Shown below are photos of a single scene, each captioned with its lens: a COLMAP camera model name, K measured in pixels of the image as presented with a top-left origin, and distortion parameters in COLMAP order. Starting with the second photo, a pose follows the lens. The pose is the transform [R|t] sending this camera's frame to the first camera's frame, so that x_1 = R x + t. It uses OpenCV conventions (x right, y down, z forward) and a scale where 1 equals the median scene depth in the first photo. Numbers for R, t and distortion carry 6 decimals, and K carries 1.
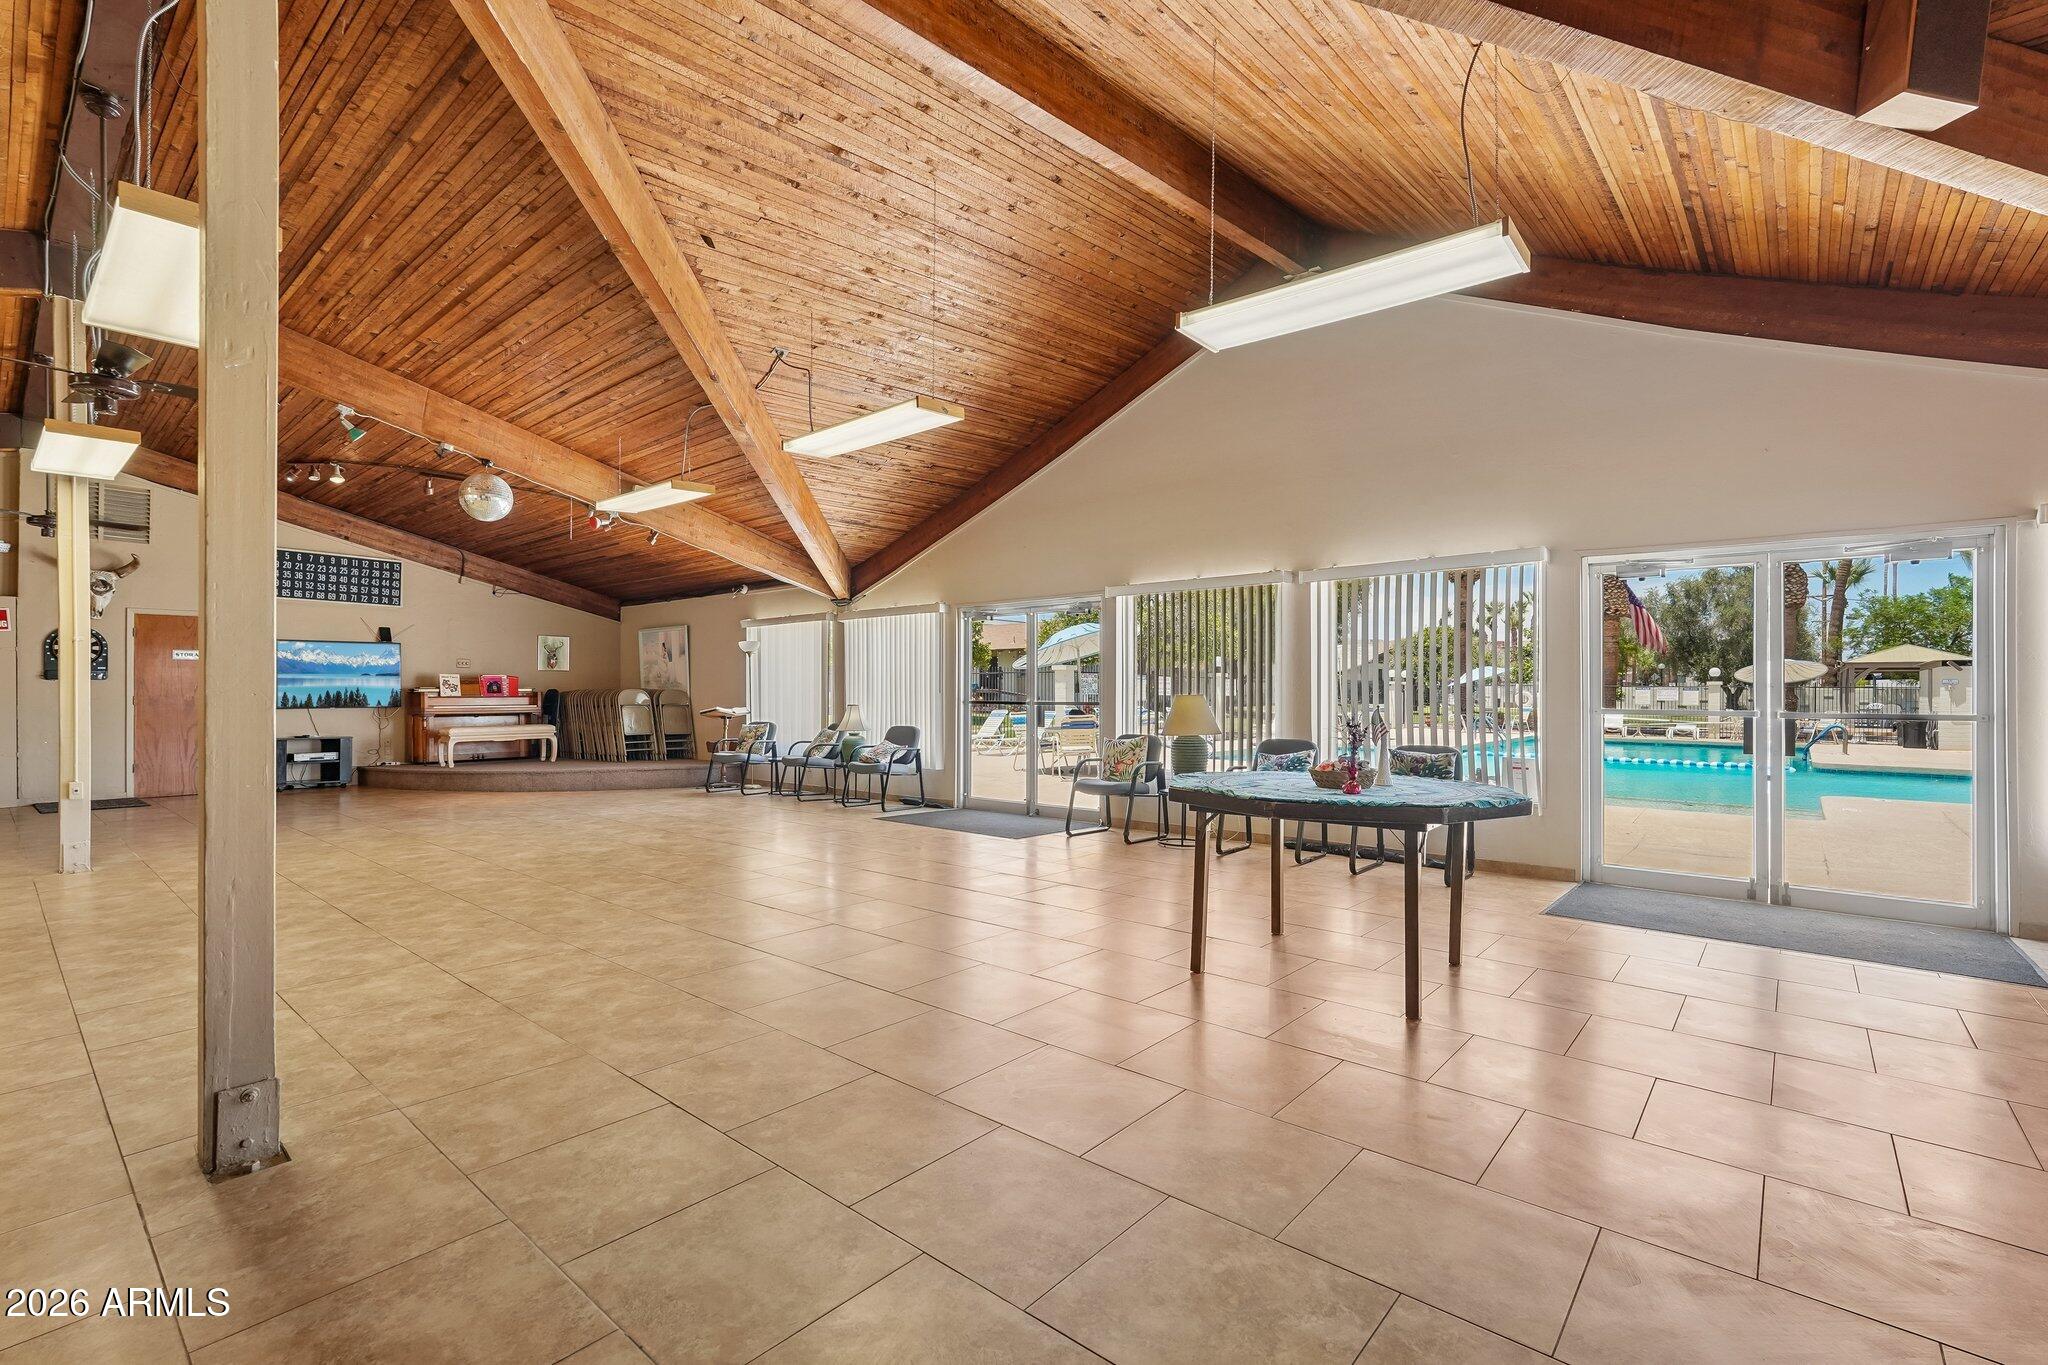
lens RADIAL K [[903.0, 0, 1024.0], [0, 903.0, 682.5], [0, 0, 1]] dist [0.001861, 0.000174]
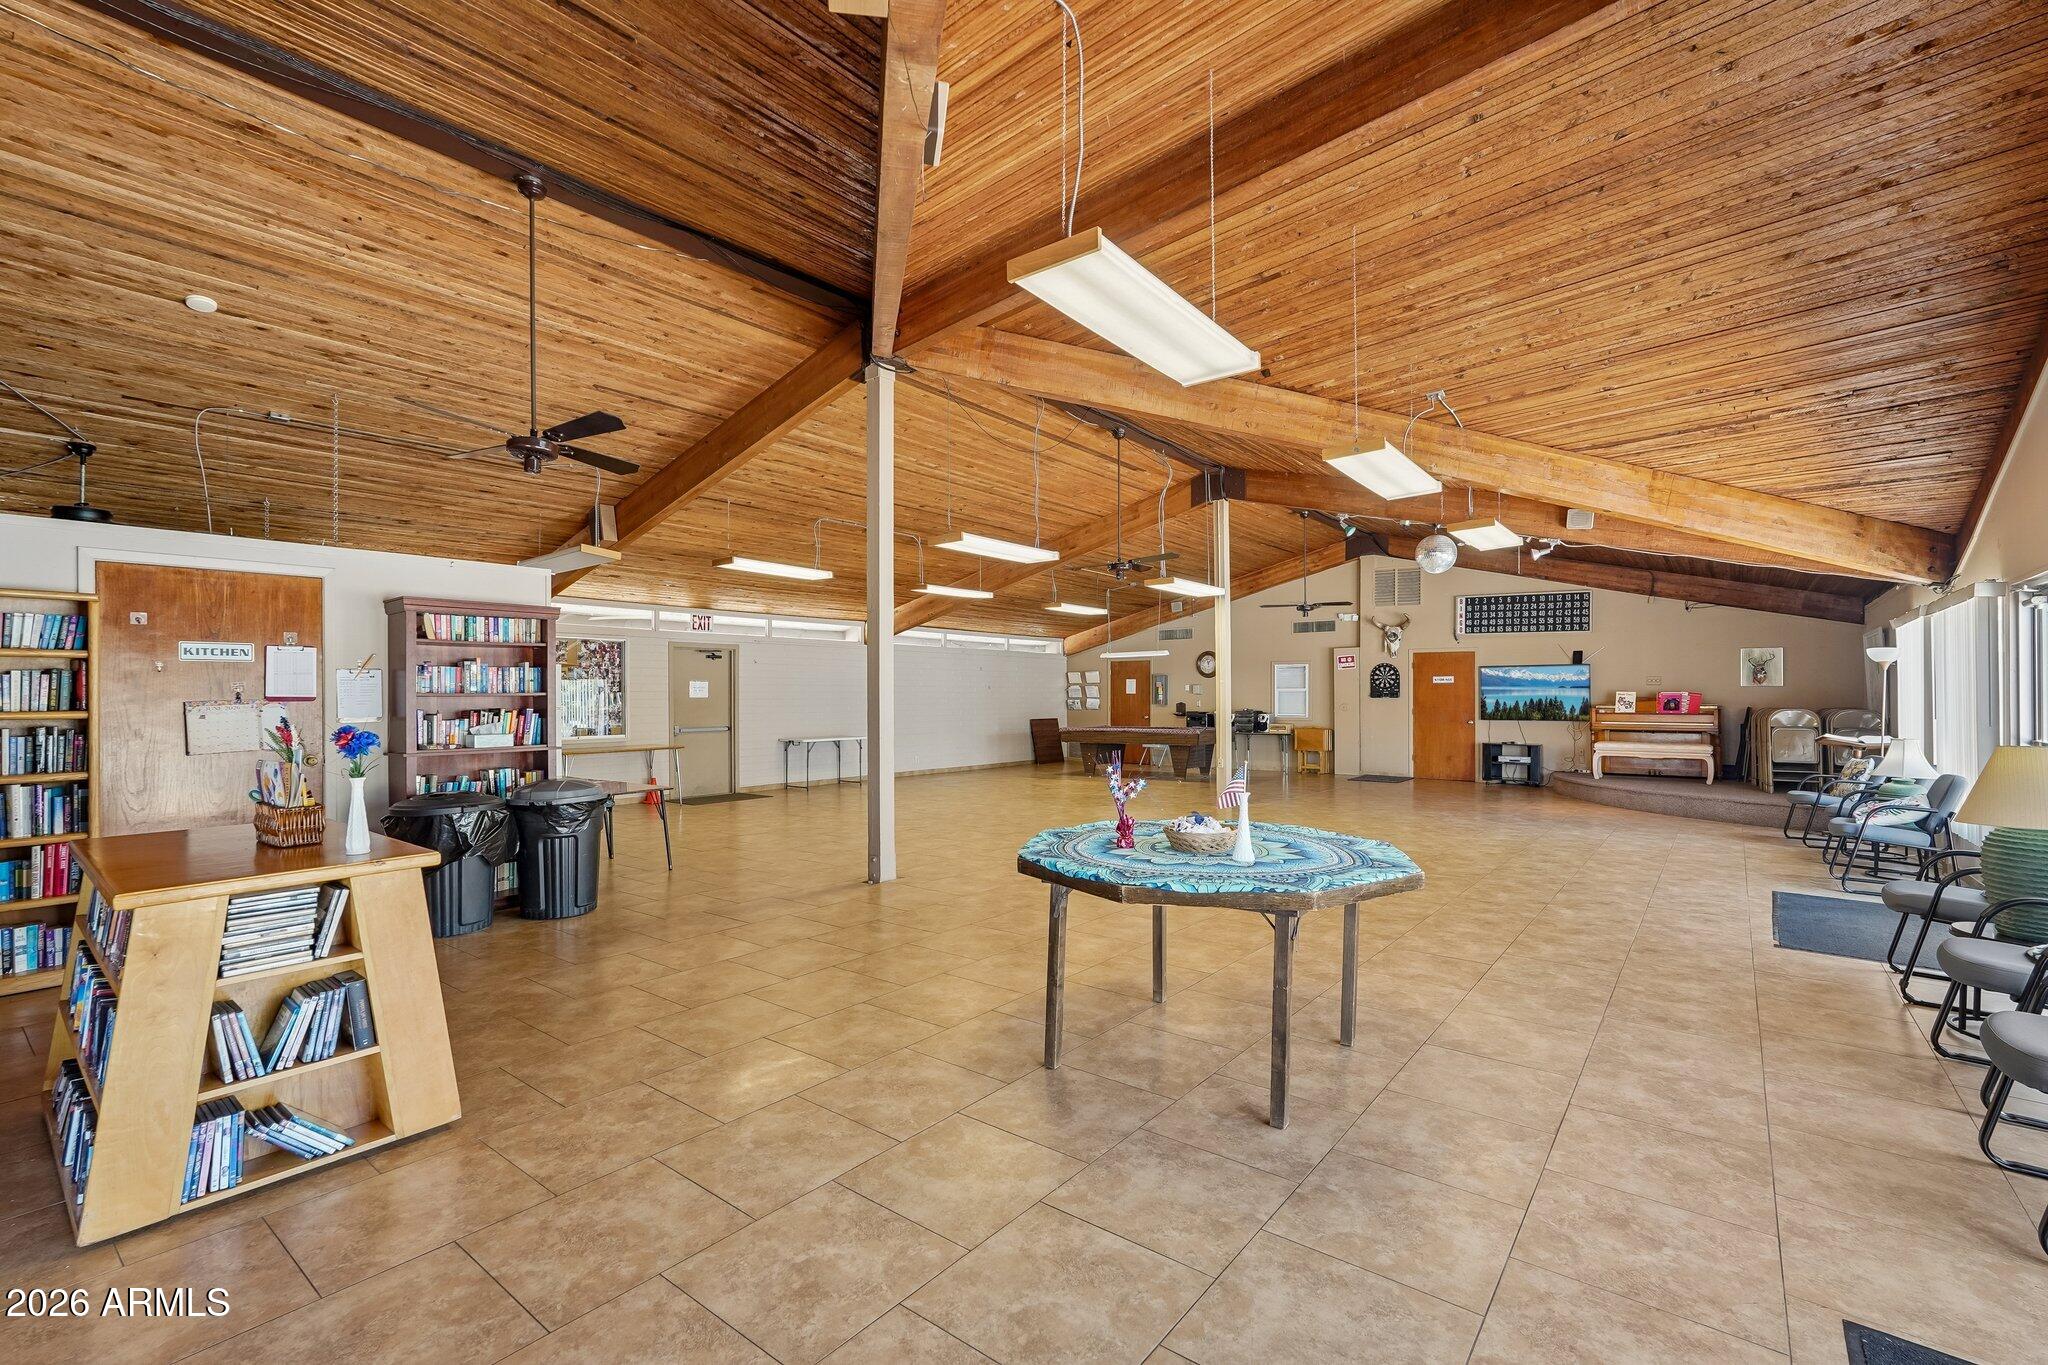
lens RADIAL K [[903.0, 0, 1024.0], [0, 903.0, 682.5], [0, 0, 1]] dist [0.001861, 0.000174]
pose [[0.033632, -0.008461, -0.999398, 0.406338], [0.007718, 0.999937, -0.008206, -0.017464], [0.999404, -0.007437, 0.033695, 0.267999]]
